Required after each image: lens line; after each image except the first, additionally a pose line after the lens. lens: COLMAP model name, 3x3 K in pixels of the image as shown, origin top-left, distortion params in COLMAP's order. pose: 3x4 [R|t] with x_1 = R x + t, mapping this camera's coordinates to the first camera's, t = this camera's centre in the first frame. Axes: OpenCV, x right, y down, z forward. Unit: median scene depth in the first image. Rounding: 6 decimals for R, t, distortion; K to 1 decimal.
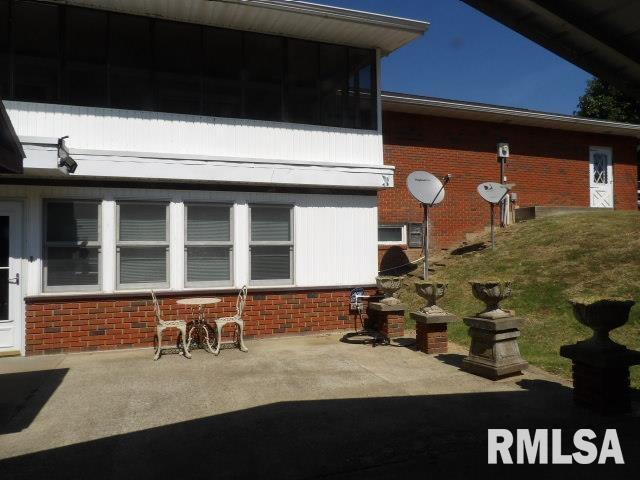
lens RADIAL K [[457.7, 0, 320.0], [0, 457.7, 240.0], [0, 0, 1]] dist [-0.035797, 0.049571]
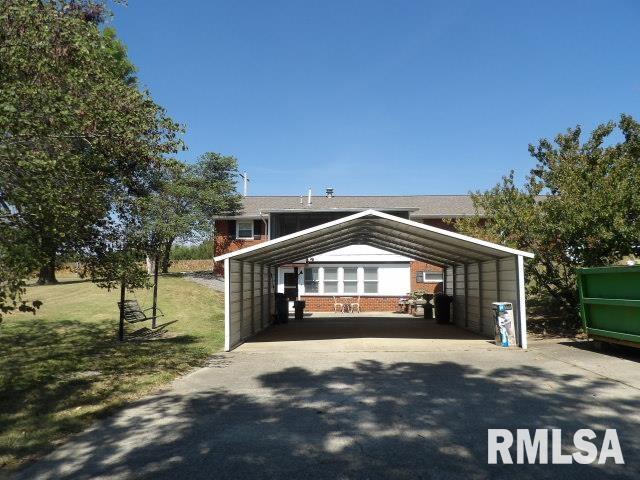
lens RADIAL K [[457.7, 0, 320.0], [0, 457.7, 240.0], [0, 0, 1]] dist [-0.035797, 0.049571]
pose [[0.930200, -0.026174, -0.366119, 0.729623], [-0.002978, 0.996883, -0.078834, -0.021879], [0.367041, 0.074421, 0.927223, -2.038540]]
